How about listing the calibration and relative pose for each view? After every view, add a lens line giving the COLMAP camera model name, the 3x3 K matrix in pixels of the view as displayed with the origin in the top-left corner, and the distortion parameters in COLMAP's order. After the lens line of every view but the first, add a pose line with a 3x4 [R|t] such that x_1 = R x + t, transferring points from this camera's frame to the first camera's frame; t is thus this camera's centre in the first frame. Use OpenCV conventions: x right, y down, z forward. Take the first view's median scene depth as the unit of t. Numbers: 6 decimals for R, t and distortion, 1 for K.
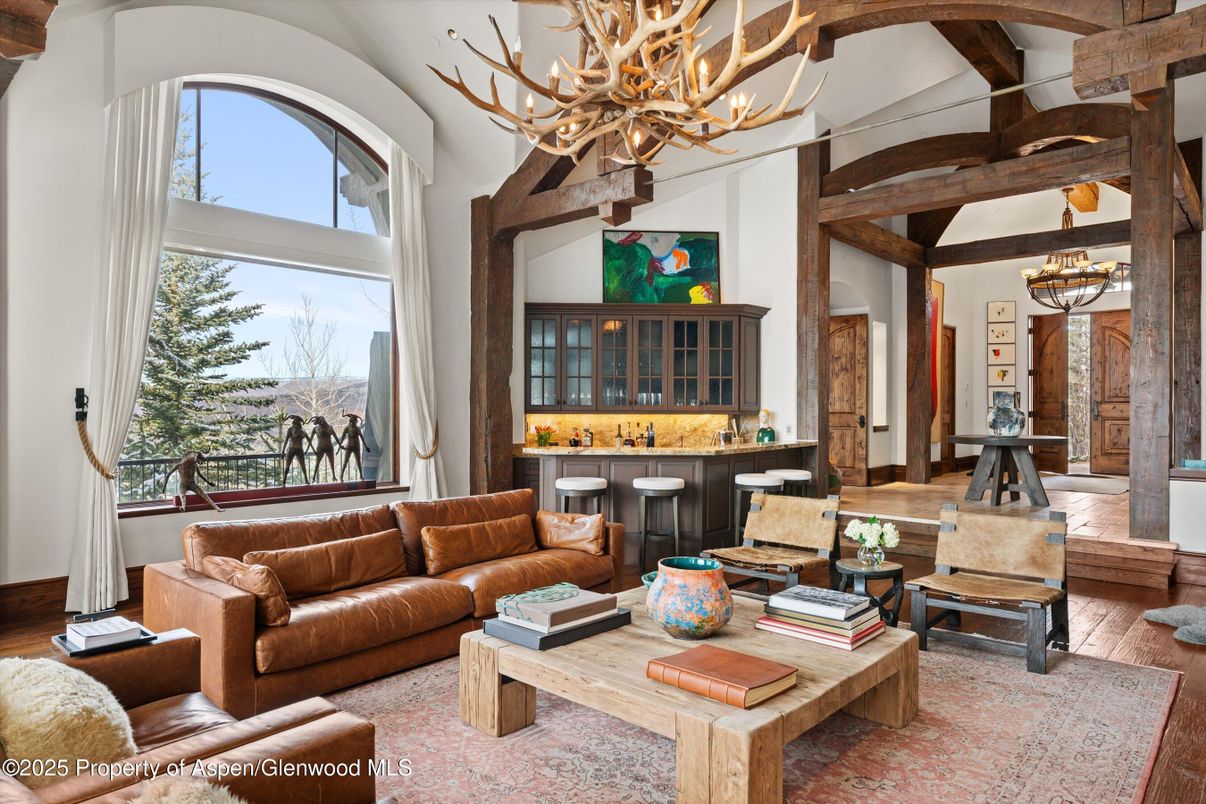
lens RADIAL K [[744.9, 0, 601.8], [0, 744.9, 402.9], [0, 0, 1]] dist [0.000834, -0.000115]
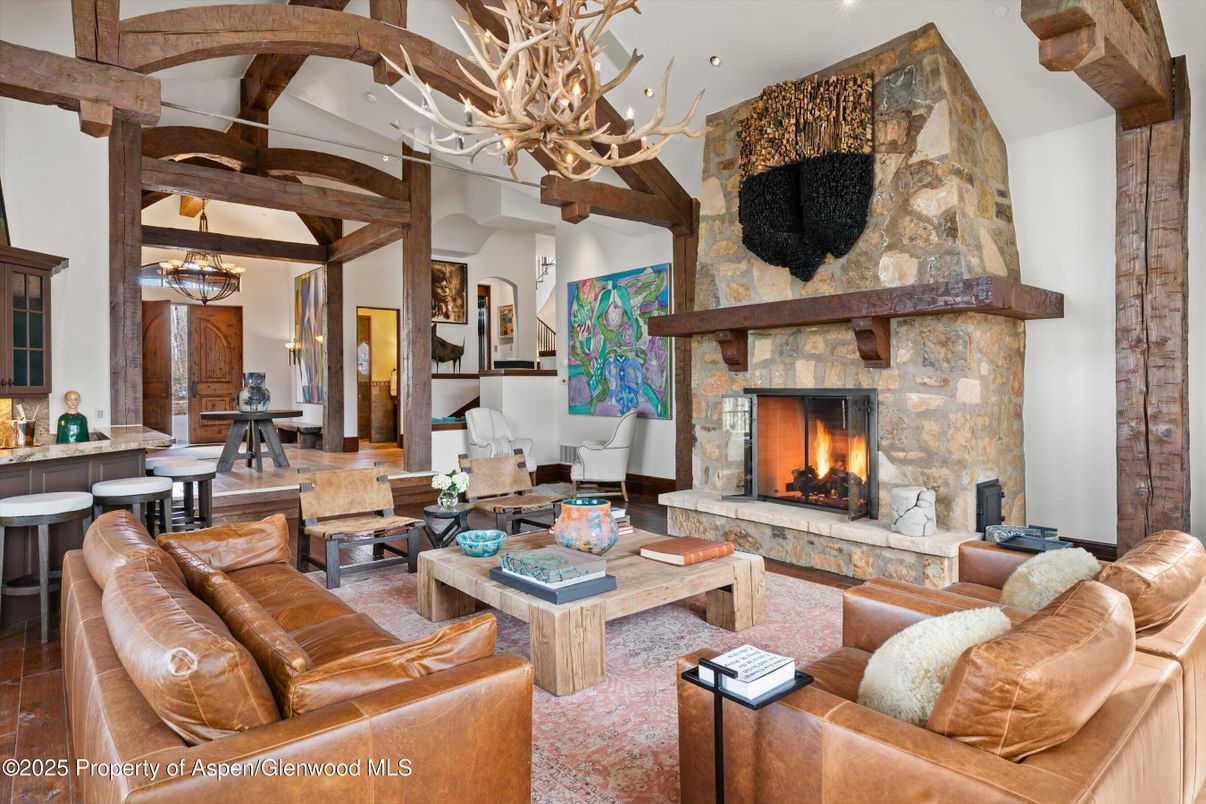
lens RADIAL K [[677.0, 0, 605.4], [0, 677.0, 386.1], [0, 0, 1]] dist [-0.000737, 0.002350]
pose [[0.130950, -0.006160, 0.991370, -0.433922], [0.002441, 0.999980, 0.005891, 0.000808], [-0.991386, 0.001648, 0.130962, 0.328194]]
